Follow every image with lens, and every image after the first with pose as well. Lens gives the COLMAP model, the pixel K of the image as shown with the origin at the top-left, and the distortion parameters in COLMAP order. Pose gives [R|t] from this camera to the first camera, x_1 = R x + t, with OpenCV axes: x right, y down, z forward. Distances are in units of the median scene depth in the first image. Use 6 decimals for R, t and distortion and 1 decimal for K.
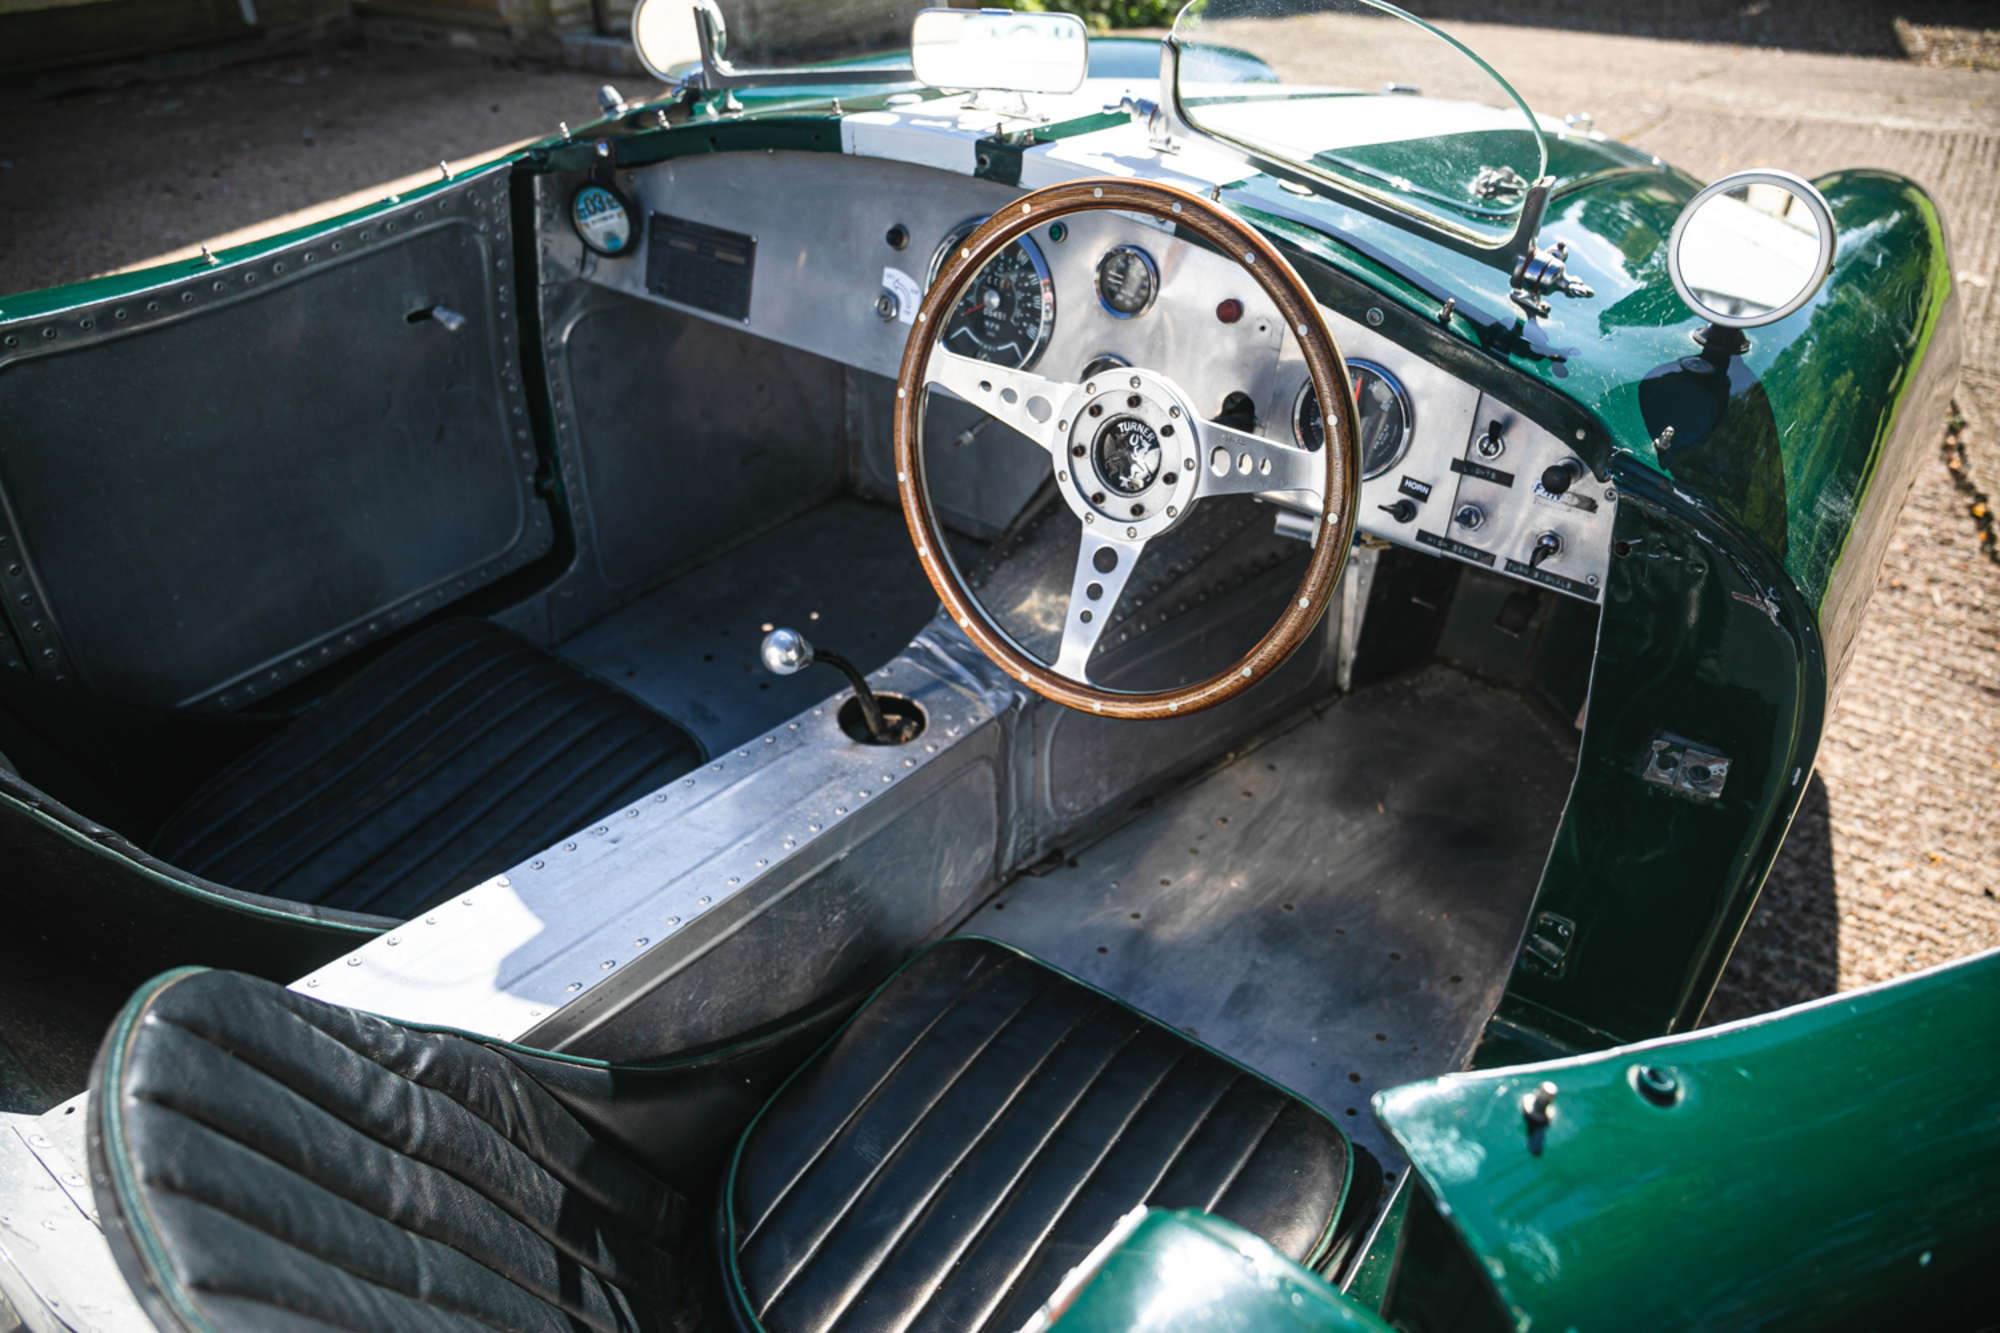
lens RADIAL K [[1464.7, 0, 988.8], [0, 1464.7, 662.9], [0, 0, 1]] dist [-0.013872, -0.001259]
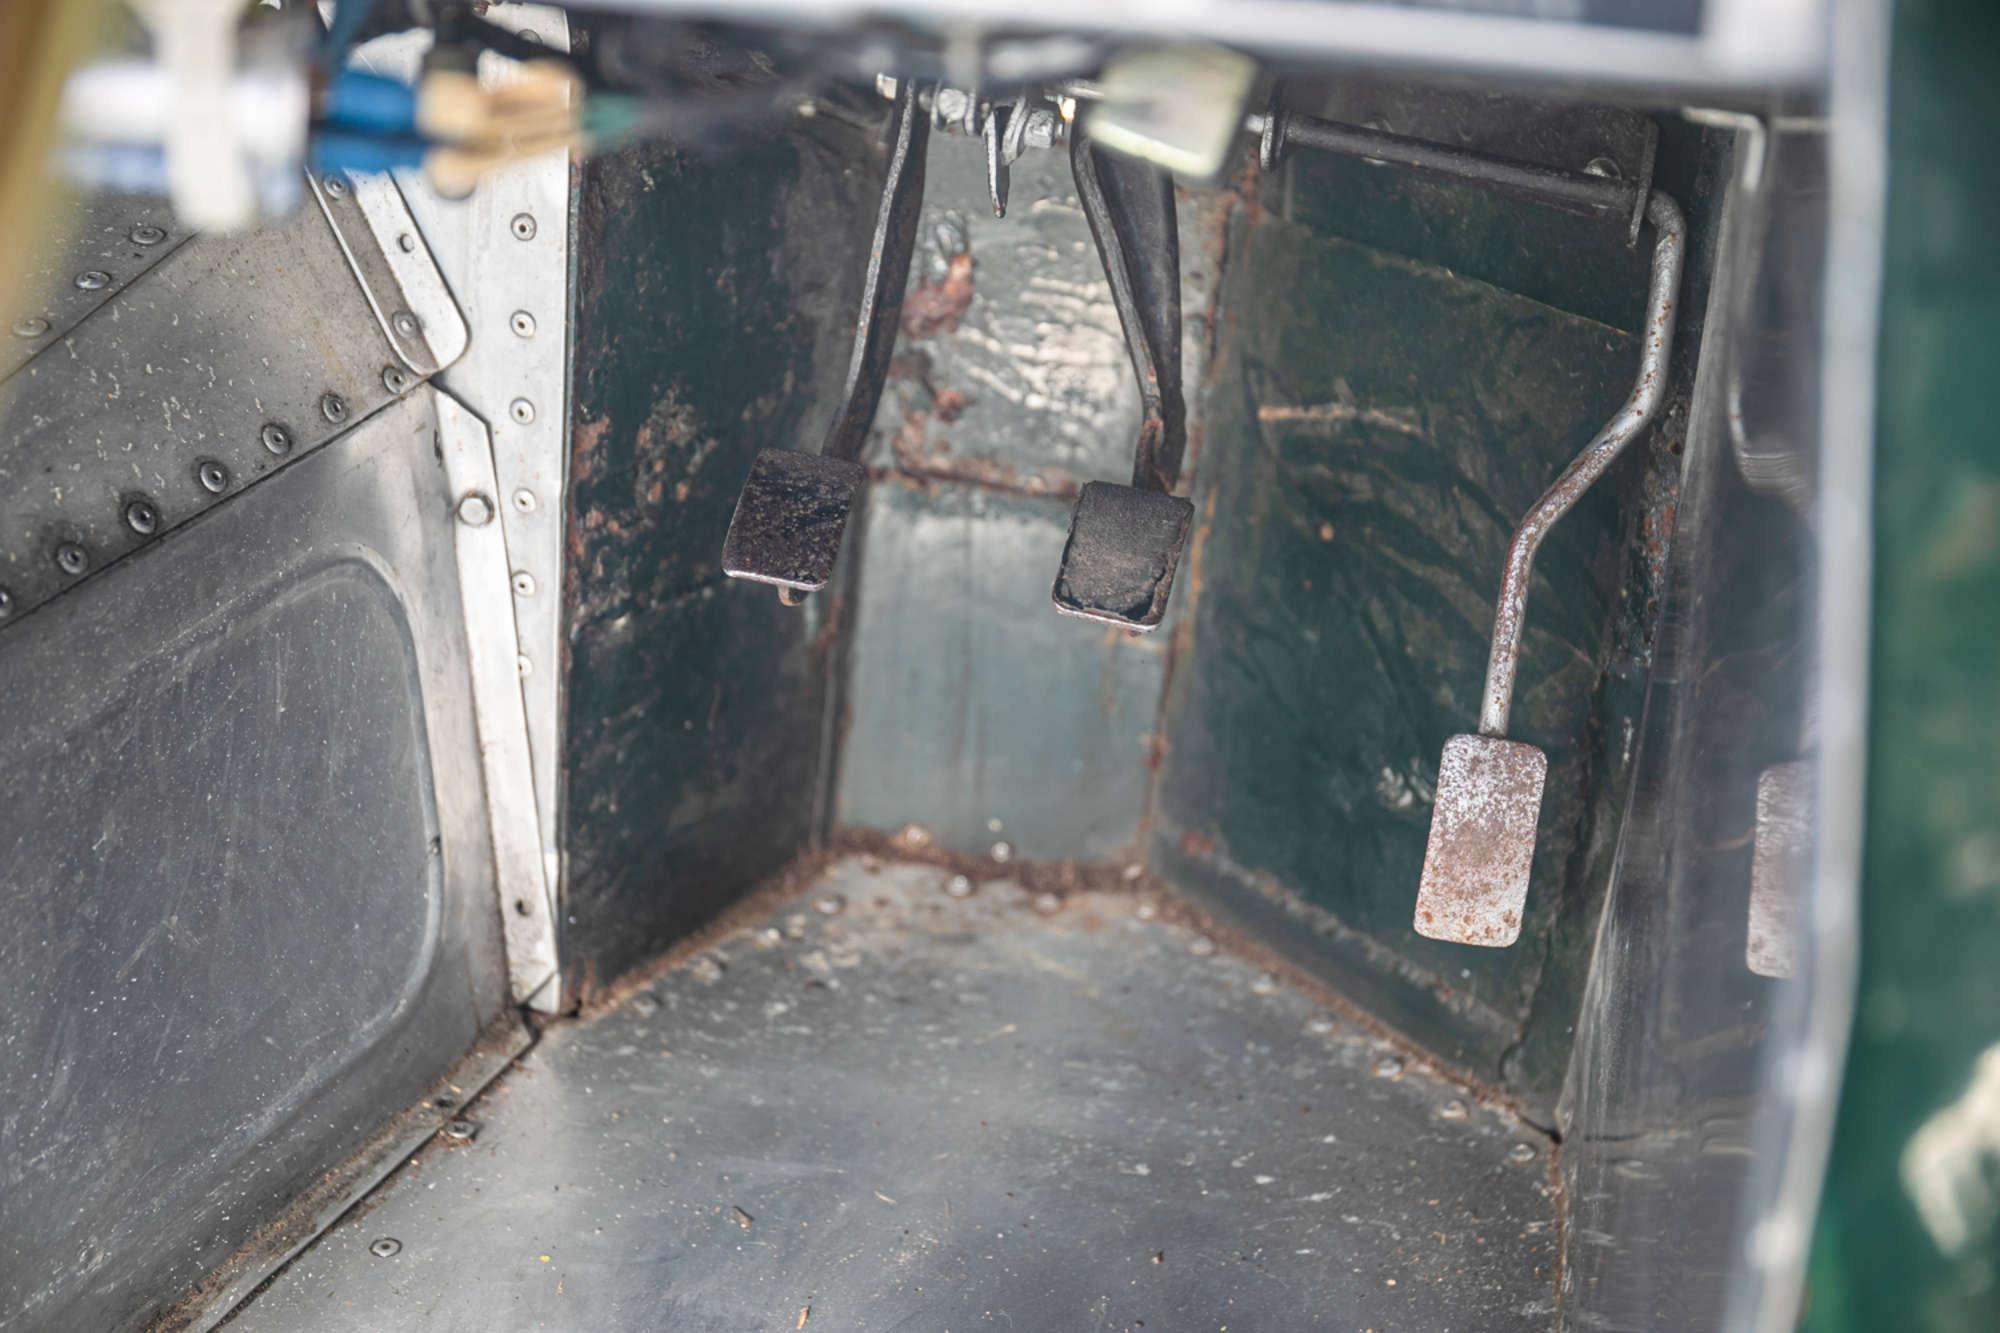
lens RADIAL K [[3515.7, 0, 999.4], [0, 3515.7, 666.3], [0, 0, 1]] dist [-0.009209, 0.000000]
pose [[0.916721, -0.171135, 0.361021, 0.100276], [0.215087, 0.972891, -0.084980, 0.029929], [-0.336691, 0.155553, 0.928678, 0.377198]]
